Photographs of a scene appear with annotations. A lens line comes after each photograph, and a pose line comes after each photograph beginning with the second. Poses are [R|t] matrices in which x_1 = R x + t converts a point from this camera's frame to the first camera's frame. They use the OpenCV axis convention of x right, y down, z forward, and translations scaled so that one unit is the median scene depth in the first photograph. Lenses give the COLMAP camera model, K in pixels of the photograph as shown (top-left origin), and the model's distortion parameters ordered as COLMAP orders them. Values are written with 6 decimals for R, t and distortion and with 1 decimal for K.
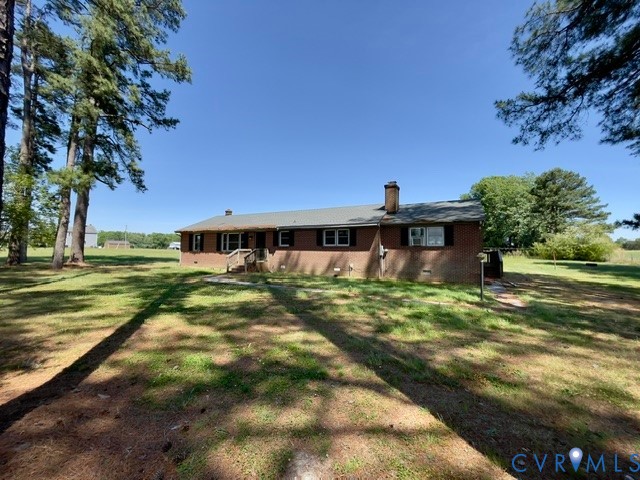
lens RADIAL K [[258.5, 0, 317.6], [0, 258.5, 237.7], [0, 0, 1]] dist [0.002071, 0.000257]
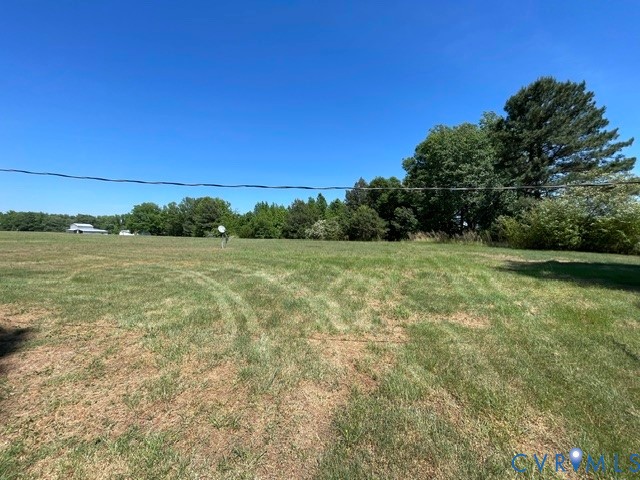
lens RADIAL K [[260.6, 0, 316.0], [0, 260.6, 238.8], [0, 0, 1]] dist [0.001080, 0.000128]
pose [[0.992057, -0.006112, 0.125640, 0.196462], [-0.002365, 0.997736, 0.067213, 0.015370], [-0.125766, -0.066977, 0.989796, 0.256335]]
